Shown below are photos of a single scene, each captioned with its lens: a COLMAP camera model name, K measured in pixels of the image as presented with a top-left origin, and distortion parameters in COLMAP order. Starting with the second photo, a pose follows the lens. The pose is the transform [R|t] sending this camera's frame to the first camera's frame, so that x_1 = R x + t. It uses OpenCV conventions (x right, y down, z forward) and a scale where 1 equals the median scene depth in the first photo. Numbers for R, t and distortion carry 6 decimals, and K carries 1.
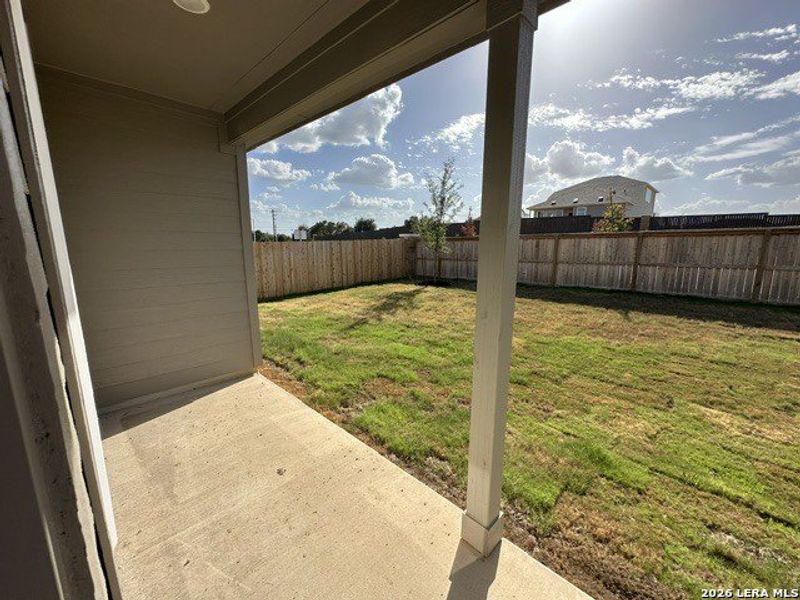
lens RADIAL K [[318.5, 0, 396.7], [0, 318.5, 298.4], [0, 0, 1]] dist [-0.002225, 0.000459]
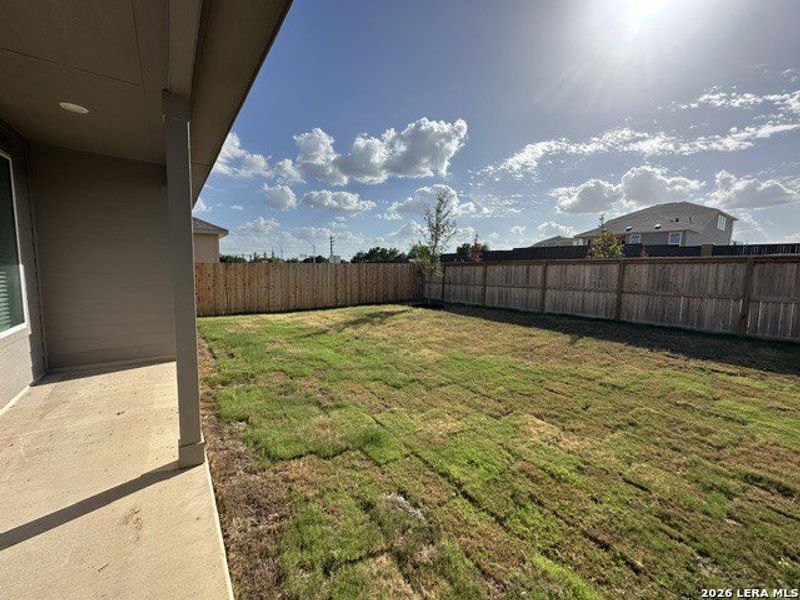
lens RADIAL K [[318.5, 0, 403.9], [0, 318.5, 300.1], [0, 0, 1]] dist [-0.002225, 0.000459]
pose [[0.983902, 0.037714, -0.174684, 0.235332], [-0.051160, 0.996010, -0.073121, 0.017572], [0.171230, 0.080881, 0.981906, -0.045344]]
